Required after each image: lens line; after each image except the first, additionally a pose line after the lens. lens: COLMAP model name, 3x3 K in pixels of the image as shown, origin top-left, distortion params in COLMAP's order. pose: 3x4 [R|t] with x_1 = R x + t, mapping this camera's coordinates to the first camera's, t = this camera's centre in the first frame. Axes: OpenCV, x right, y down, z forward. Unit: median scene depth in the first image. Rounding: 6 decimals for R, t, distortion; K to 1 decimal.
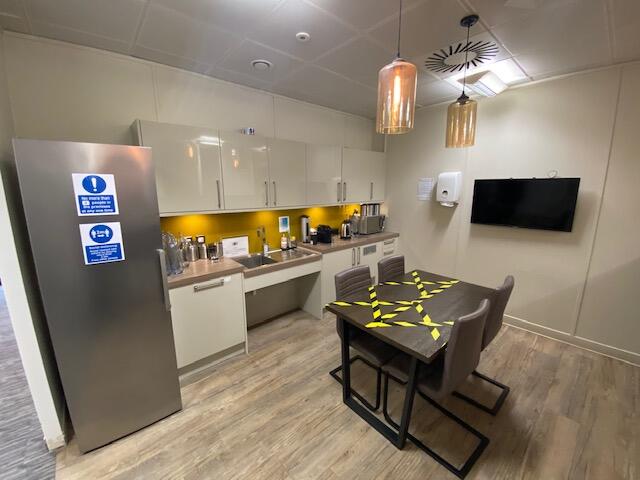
lens RADIAL K [[259.7, 0, 321.2], [0, 259.7, 239.0], [0, 0, 1]] dist [0.025128, -0.023167]
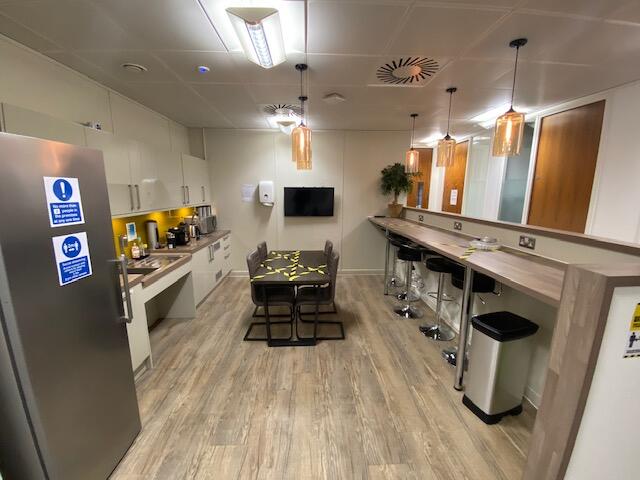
lens RADIAL K [[259.7, 0, 321.2], [0, 259.7, 239.0], [0, 0, 1]] dist [0.025128, -0.023167]
pose [[0.615743, -0.137211, 0.775909, -0.787058], [0.145248, 0.987612, 0.059383, 0.017522], [-0.774444, 0.076135, 0.628044, -0.136515]]
